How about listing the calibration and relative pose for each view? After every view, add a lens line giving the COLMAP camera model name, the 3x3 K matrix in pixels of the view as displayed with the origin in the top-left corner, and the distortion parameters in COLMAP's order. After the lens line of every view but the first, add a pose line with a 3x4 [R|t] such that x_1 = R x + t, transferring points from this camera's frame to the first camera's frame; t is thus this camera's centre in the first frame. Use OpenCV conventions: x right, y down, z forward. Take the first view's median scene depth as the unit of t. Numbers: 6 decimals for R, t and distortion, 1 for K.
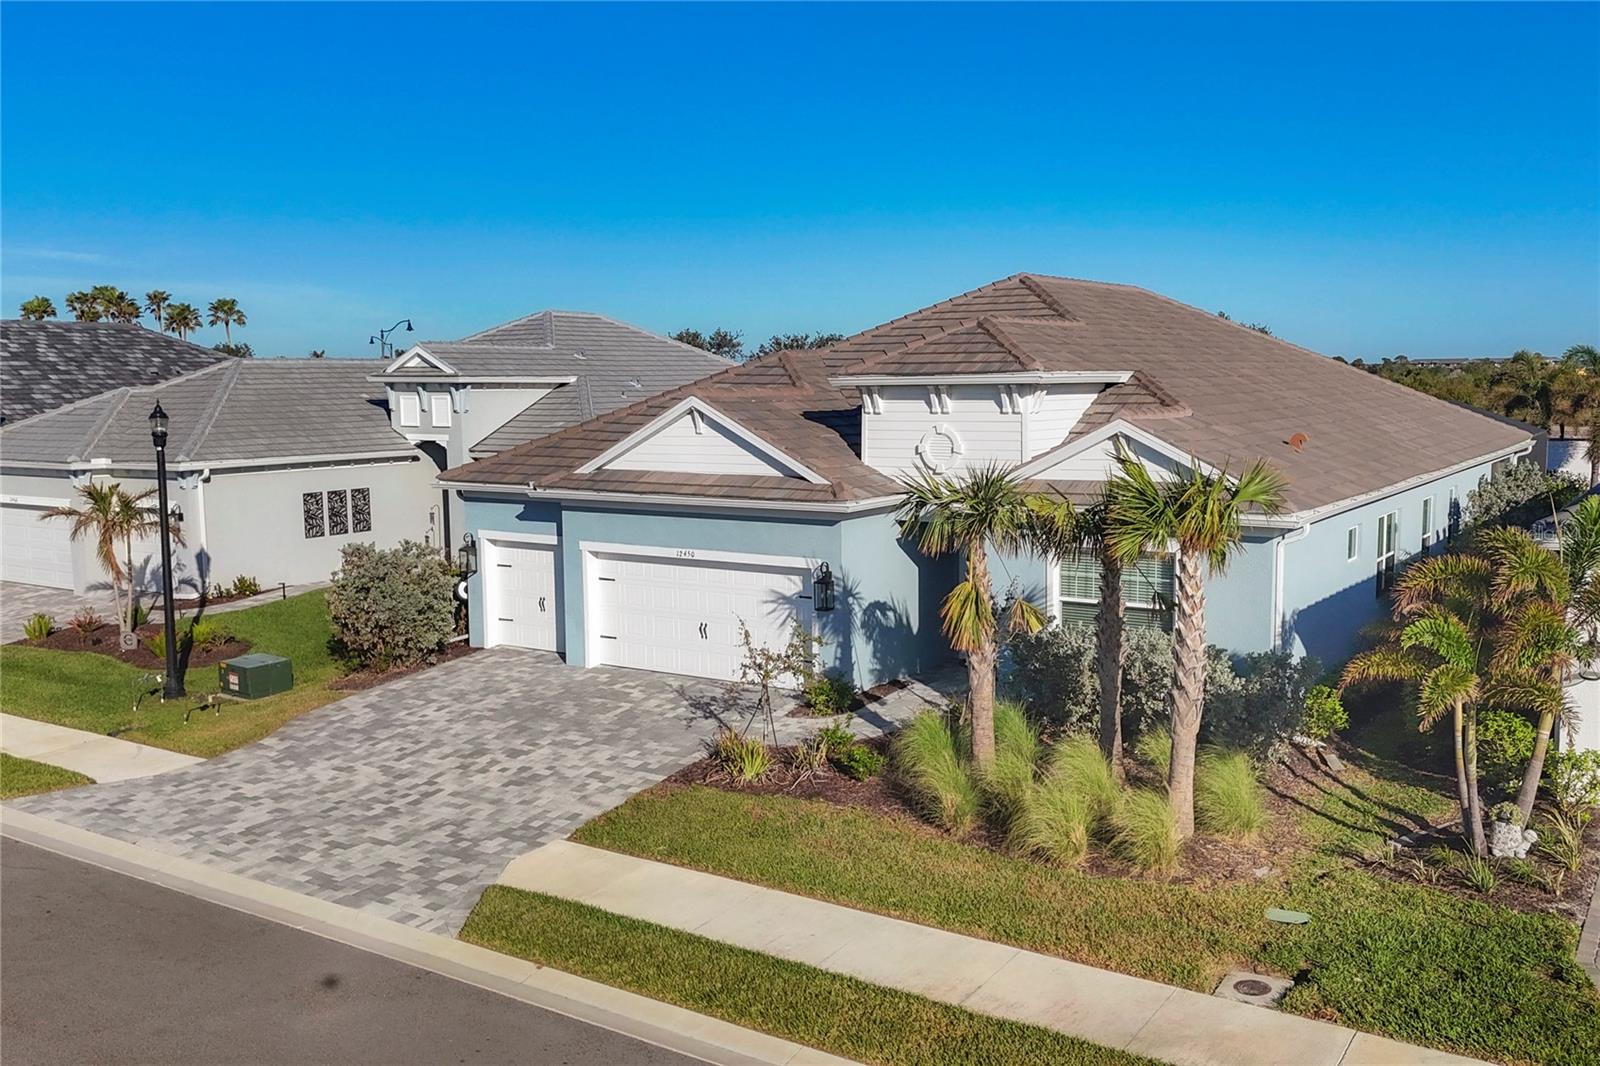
lens RADIAL K [[1403.2, 0, 799.5], [0, 1403.2, 540.3], [0, 0, 1]] dist [0.058262, -0.028343]
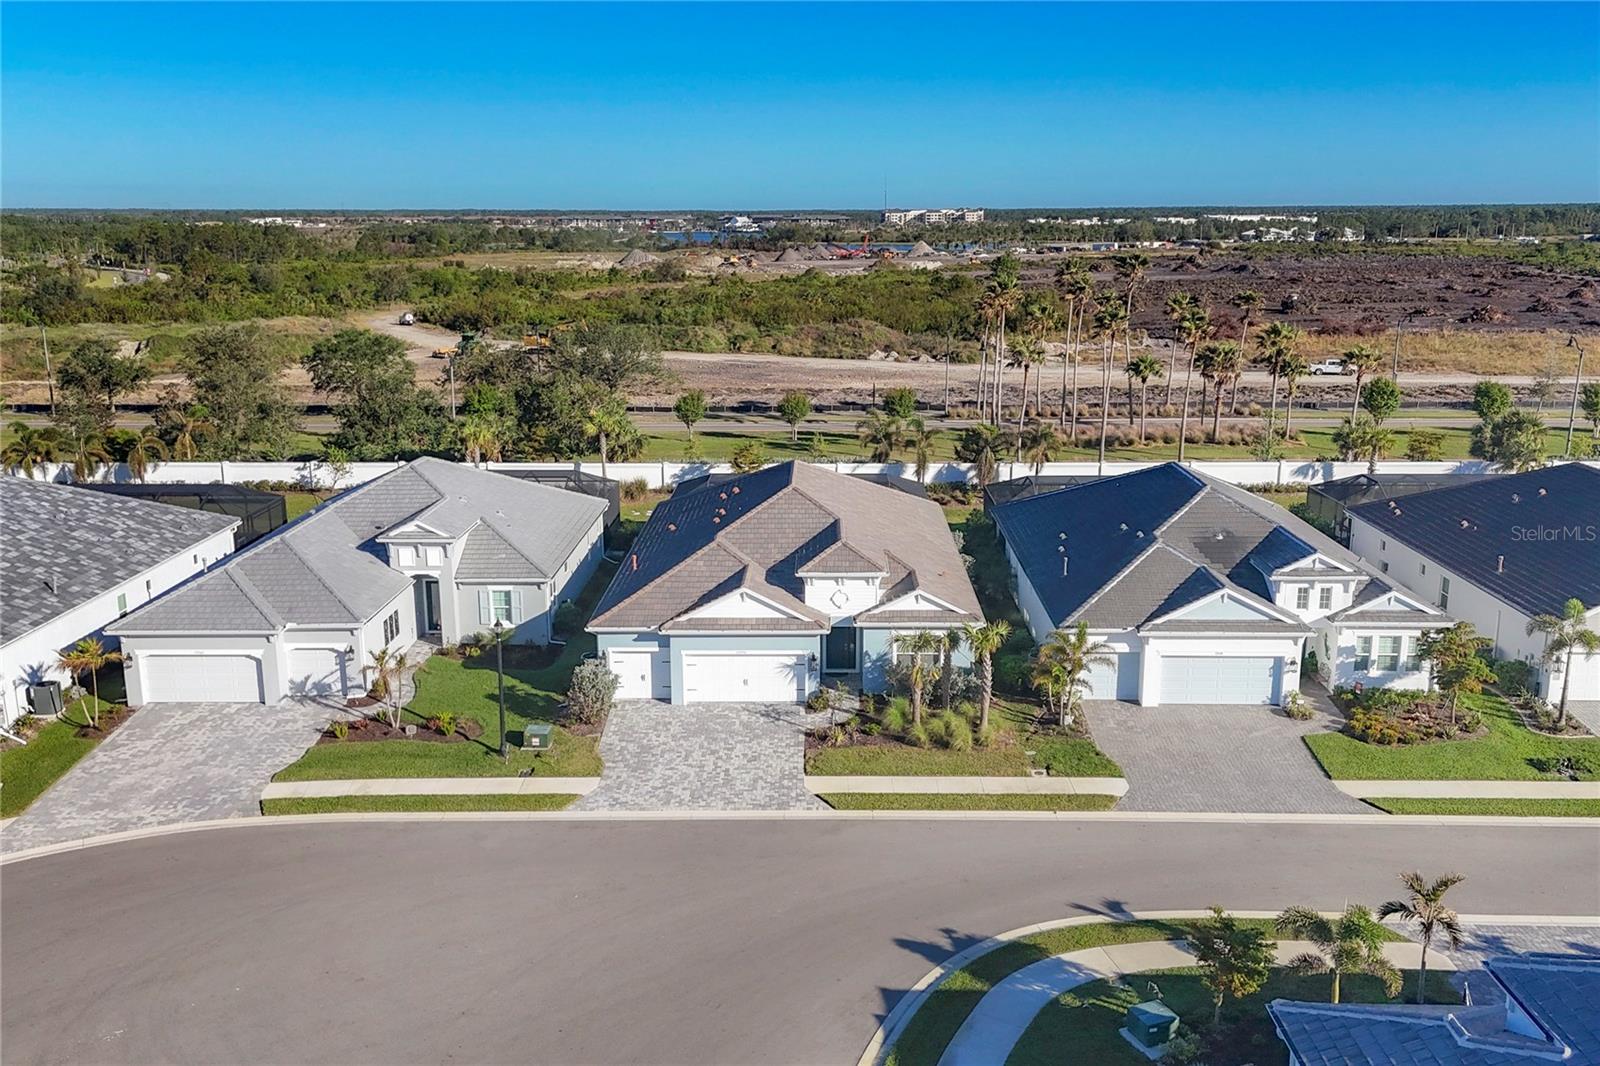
lens RADIAL K [[1403.2, 0, 799.7], [0, 1403.2, 540.1], [0, 0, 1]] dist [0.058262, -0.028343]
pose [[0.836750, -0.117909, 0.534741, -1.475361], [0.059081, 0.990281, 0.125906, -0.558937], [-0.544389, -0.073759, 0.835584, -1.210281]]
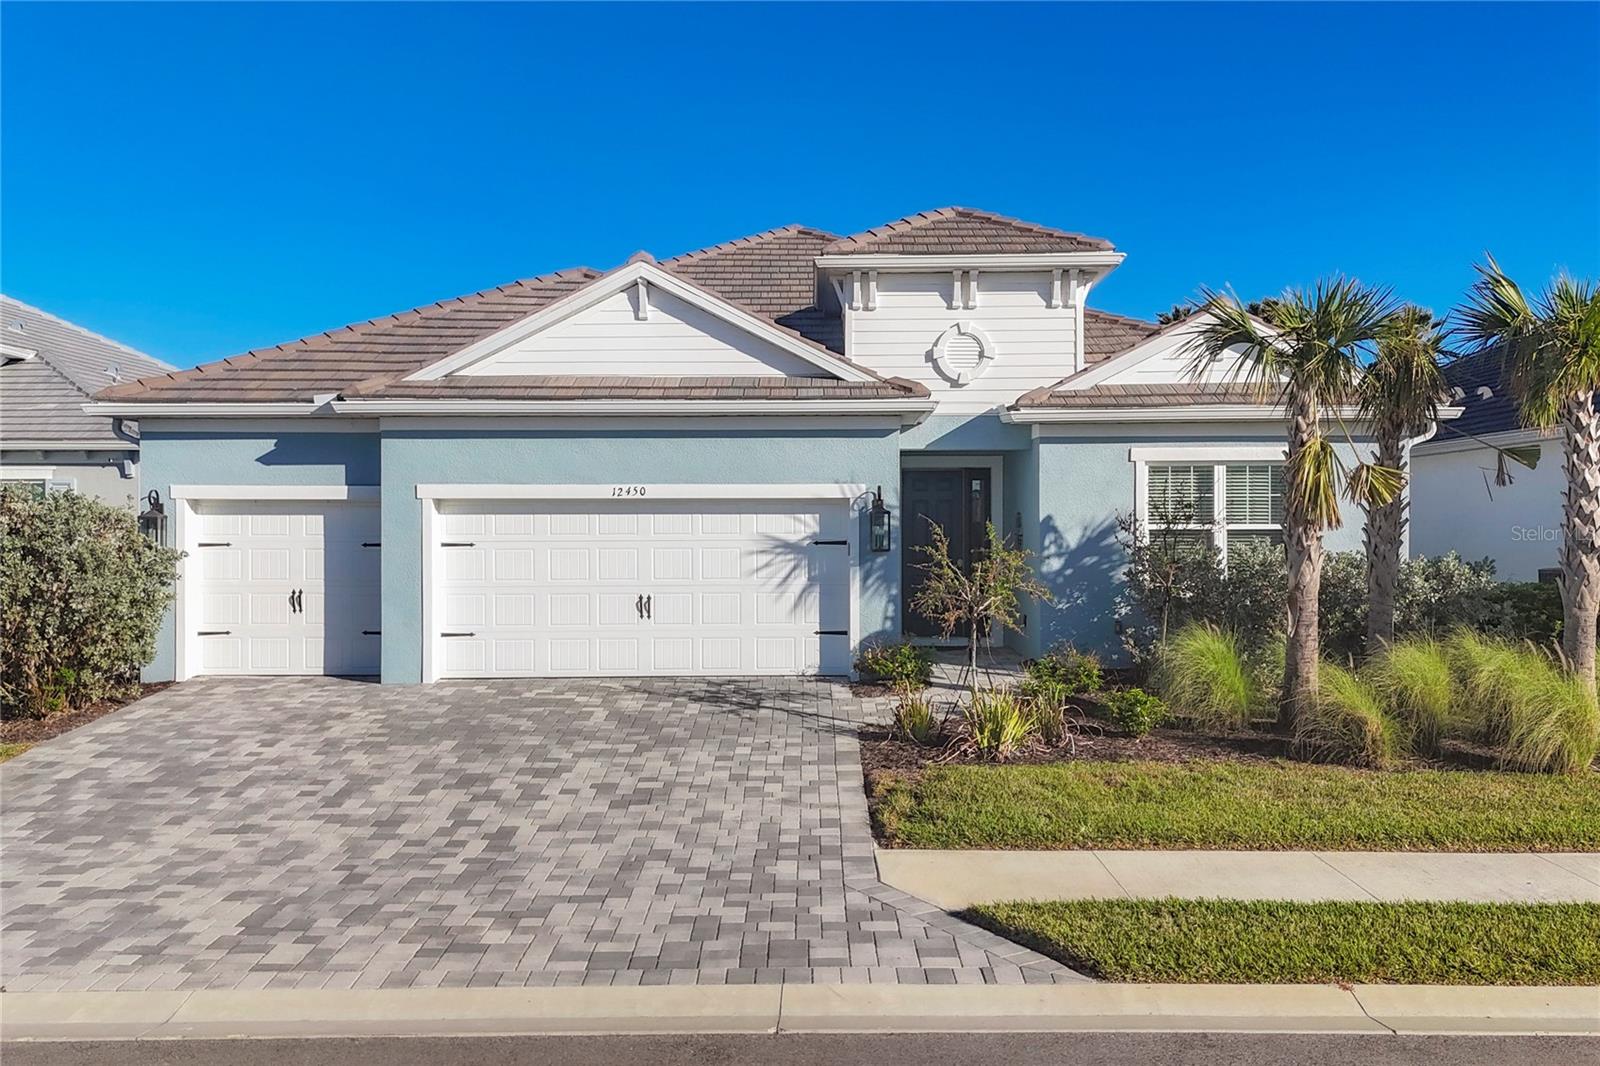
lens RADIAL K [[1403.2, 0, 808.6], [0, 1403.2, 534.6], [0, 0, 1]] dist [0.058262, -0.028343]
pose [[0.828236, 0.008010, 0.560322, -0.465310], [0.057592, 0.993387, -0.099329, 0.123476], [-0.557412, 0.114538, 0.822297, 0.462319]]
